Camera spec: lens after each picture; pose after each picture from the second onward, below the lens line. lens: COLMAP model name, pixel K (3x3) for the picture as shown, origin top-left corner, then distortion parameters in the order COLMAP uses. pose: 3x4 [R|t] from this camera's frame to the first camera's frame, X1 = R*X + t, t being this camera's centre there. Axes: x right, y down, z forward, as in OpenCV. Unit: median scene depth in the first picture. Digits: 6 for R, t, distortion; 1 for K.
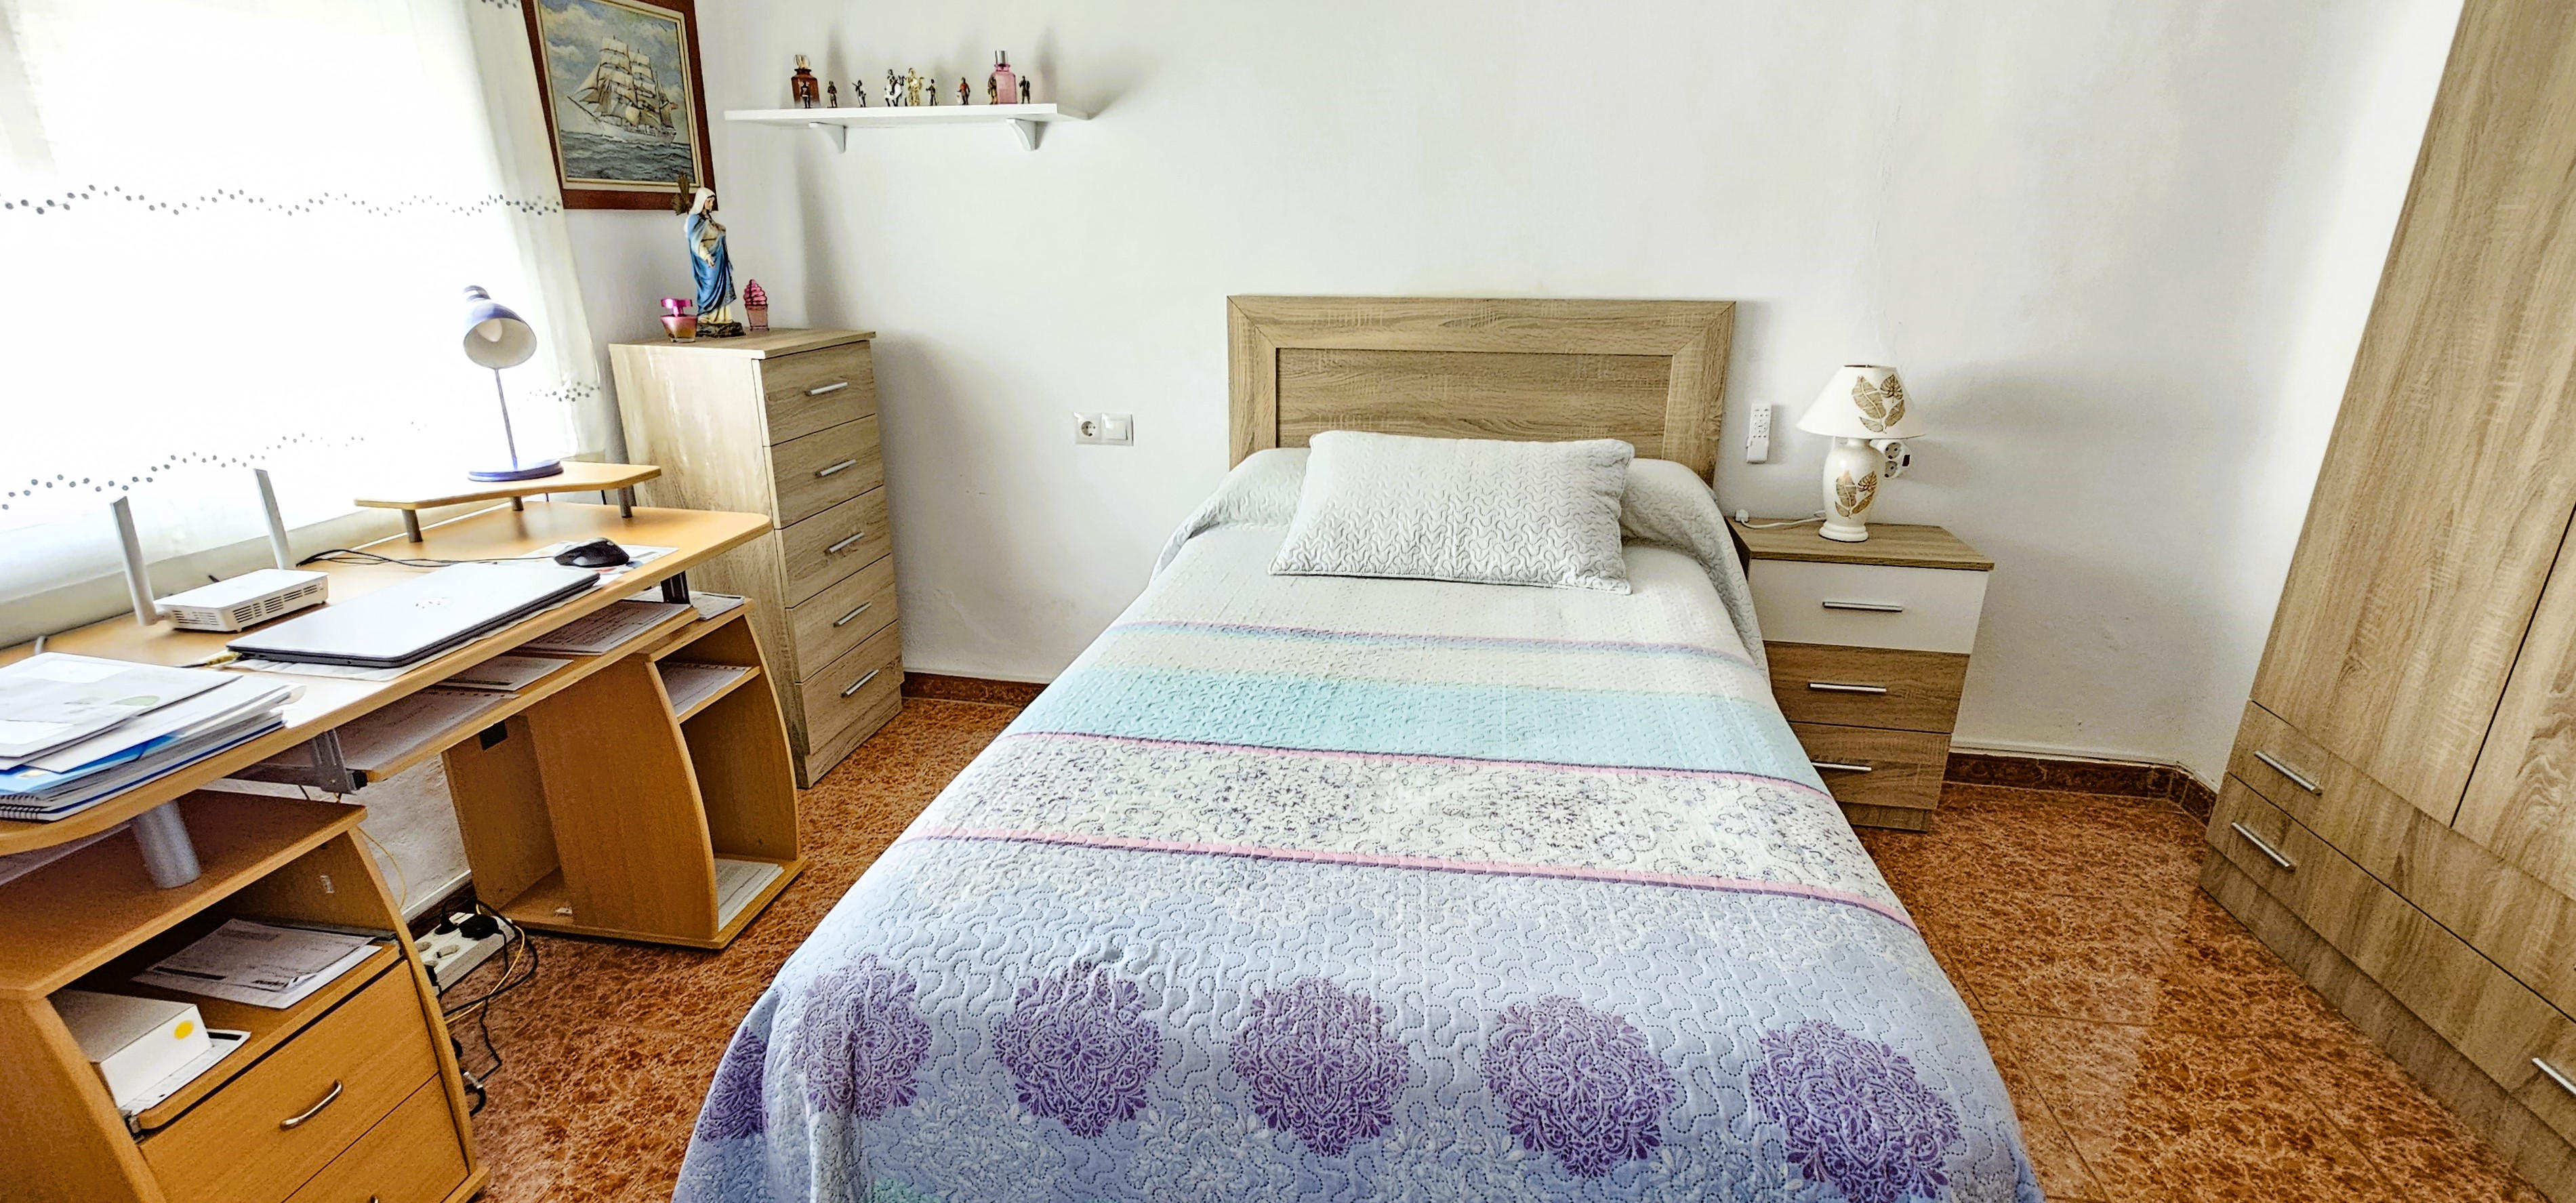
lens RADIAL K [[1112.7, 0, 1288.0], [0, 1112.7, 601.5], [0, 0, 1]] dist [-0.000463, 0.000393]
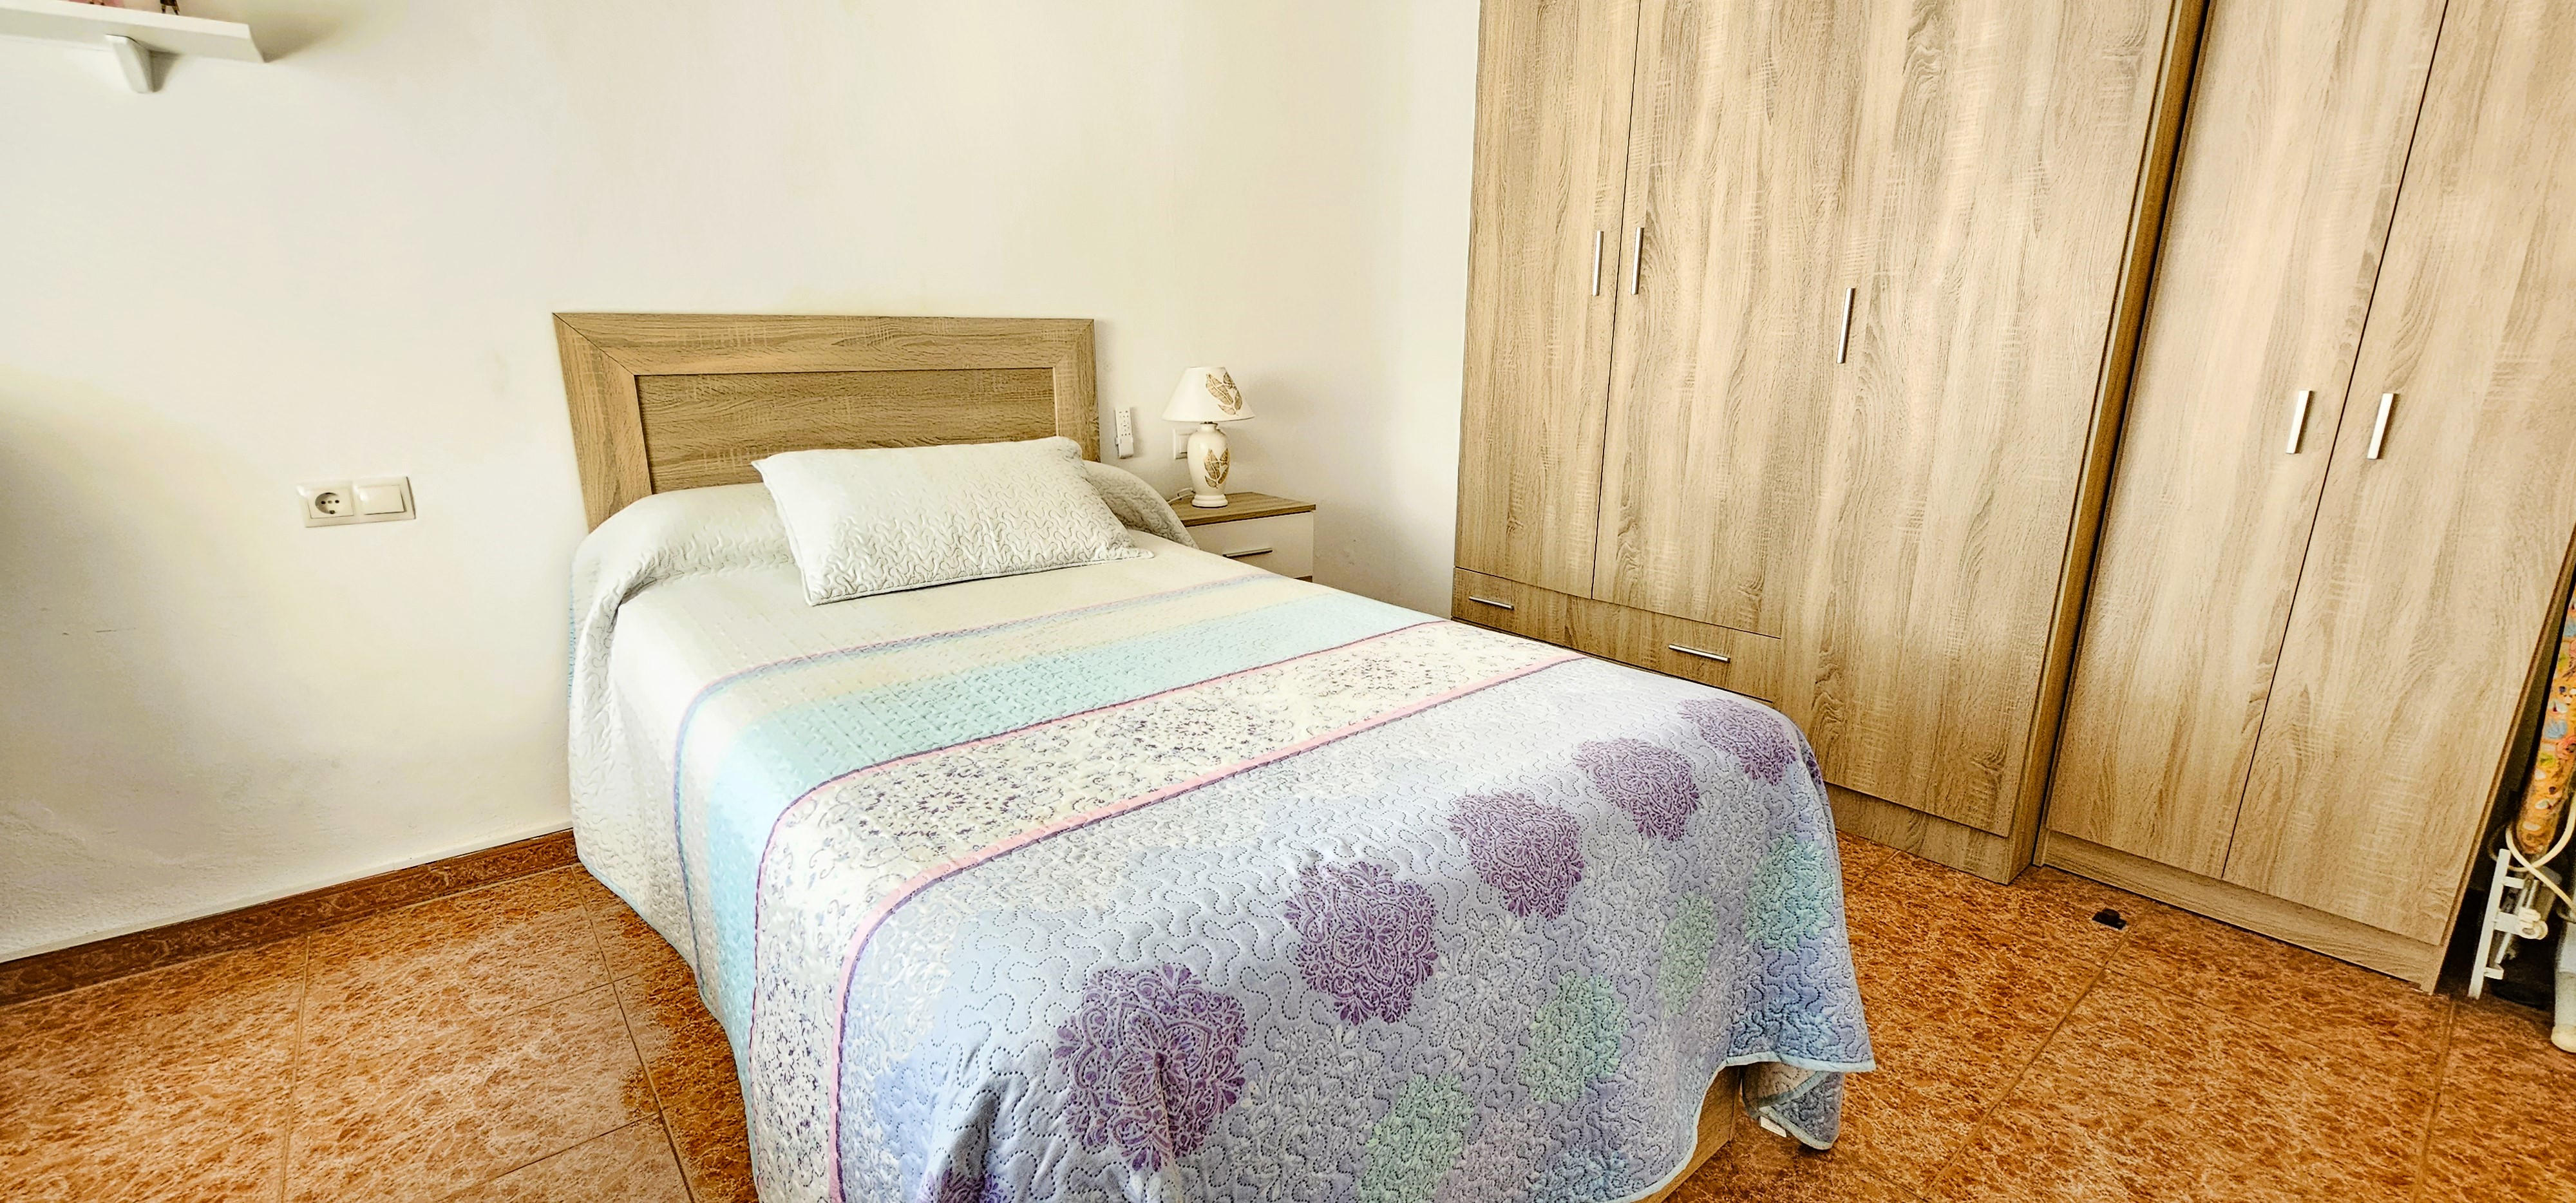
lens RADIAL K [[1055.2, 0, 1285.9], [0, 1055.2, 605.0], [0, 0, 1]] dist [-0.001467, 0.000817]
pose [[0.656608, -0.185328, 0.731108, -0.373788], [0.236539, 0.971037, 0.033713, 0.034656], [-0.716181, 0.150799, 0.681428, 0.173391]]
